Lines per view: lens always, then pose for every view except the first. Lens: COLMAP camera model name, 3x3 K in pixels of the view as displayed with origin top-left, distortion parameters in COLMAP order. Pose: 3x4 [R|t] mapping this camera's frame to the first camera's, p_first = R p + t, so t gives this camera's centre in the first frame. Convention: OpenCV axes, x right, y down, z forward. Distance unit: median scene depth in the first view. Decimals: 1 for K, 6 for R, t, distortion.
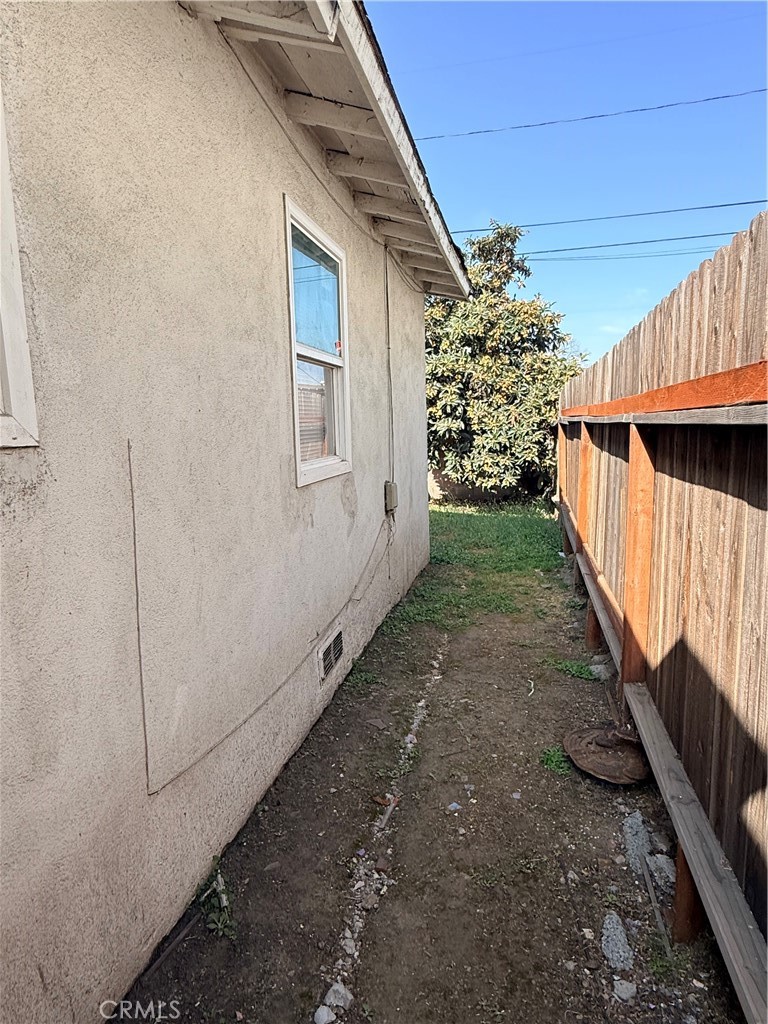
lens RADIAL K [[623.0, 0, 384.5], [0, 623.0, 513.4], [0, 0, 1]] dist [0.001229, 0.000044]
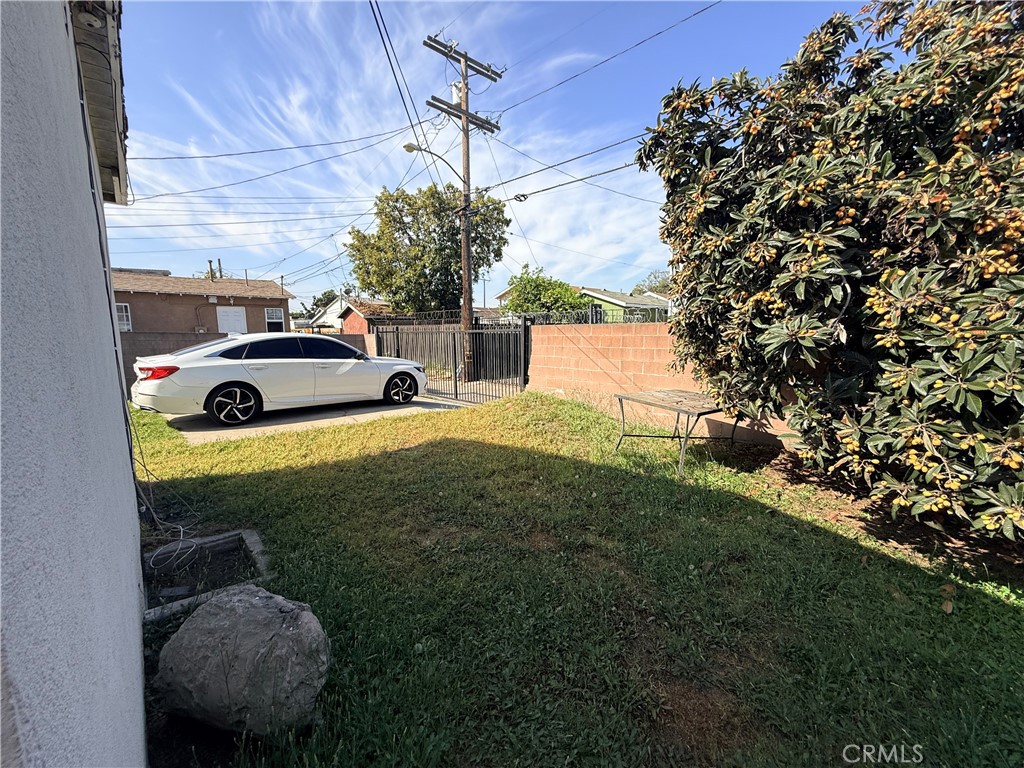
lens RADIAL K [[407.9, 0, 508.5], [0, 407.9, 385.2], [0, 0, 1]] dist [-0.002612, -0.000032]
pose [[0.813819, 0.097481, -0.572885, 0.103340], [-0.095339, 0.994869, 0.033850, -0.098066], [0.573245, 0.027071, 0.818937, 0.673649]]
